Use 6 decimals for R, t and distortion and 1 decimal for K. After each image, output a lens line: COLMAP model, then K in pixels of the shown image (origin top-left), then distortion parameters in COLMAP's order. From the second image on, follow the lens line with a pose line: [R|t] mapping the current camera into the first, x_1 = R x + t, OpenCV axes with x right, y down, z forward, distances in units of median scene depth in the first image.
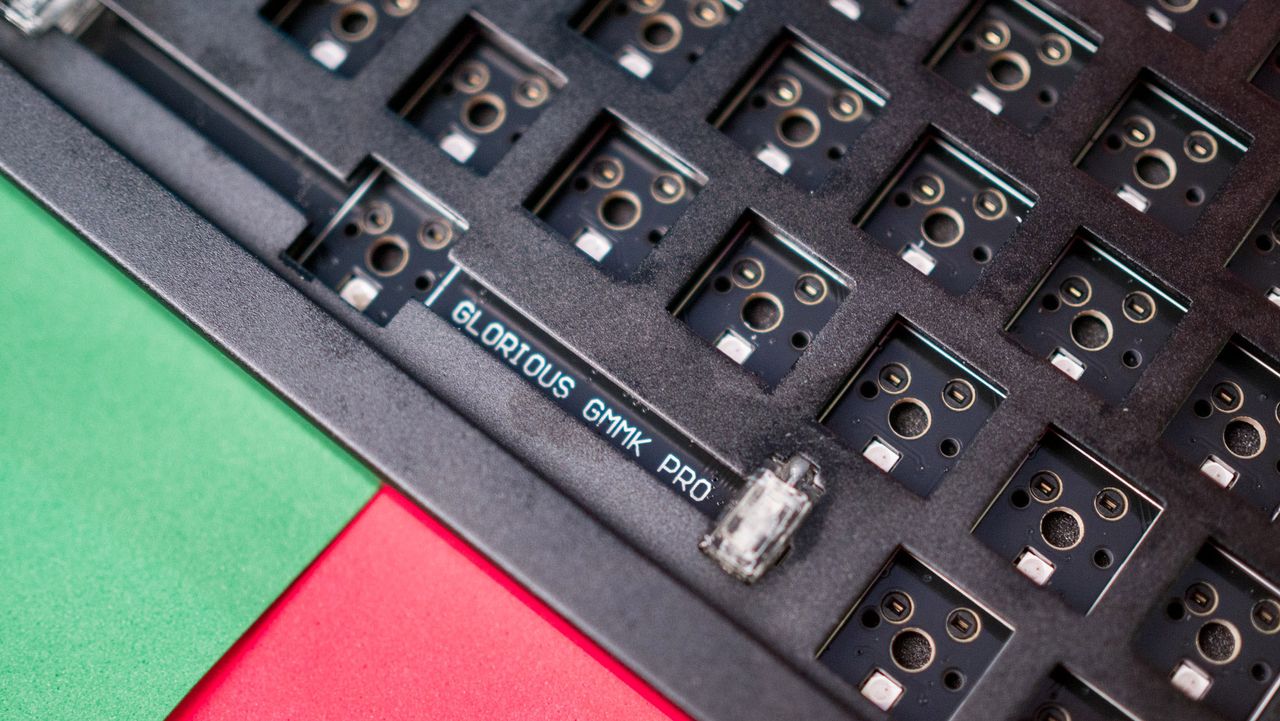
lens RADIAL K [[1903.4, 0, 642.3], [0, 1903.4, 367.4], [0, 0, 1]] dist [-0.109215, 0.000000]
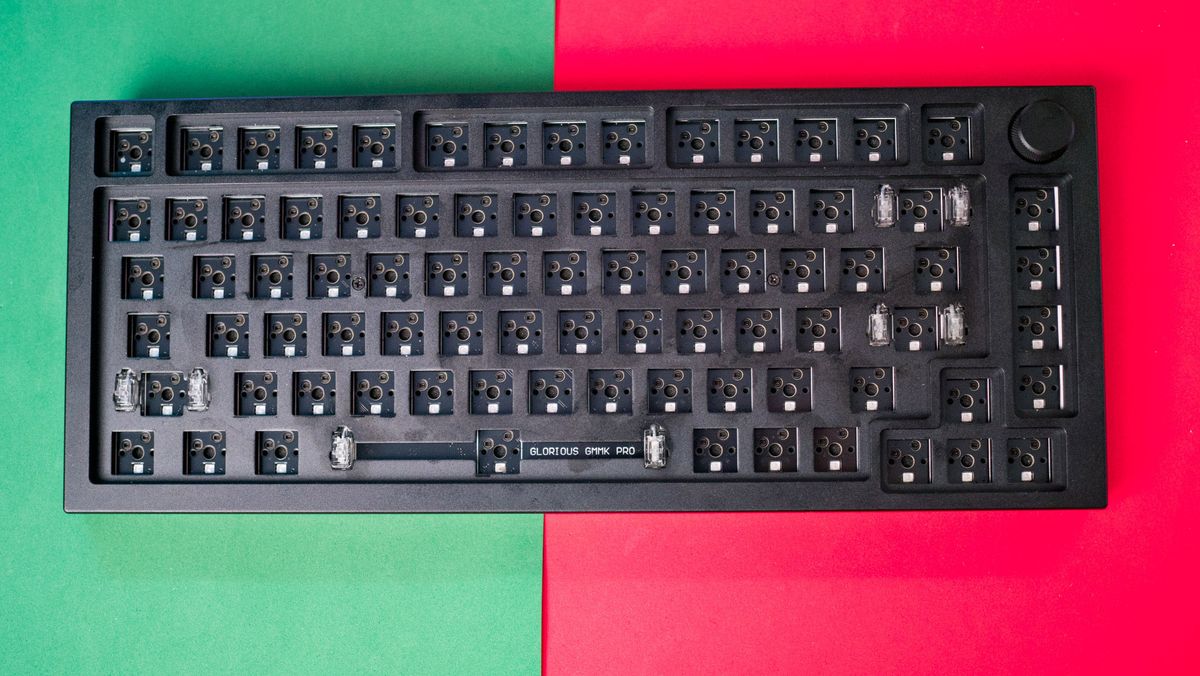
lens RADIAL K [[1784.4, 0, 602.6], [0, 1784.4, 345.7], [0, 0, 1]] dist [-0.109215, 0.000000]
pose [[0.784274, -0.615662, 0.076648, -0.125738], [0.592272, 0.779749, 0.202990, -0.696941], [-0.184739, -0.113803, 0.976176, -1.841063]]
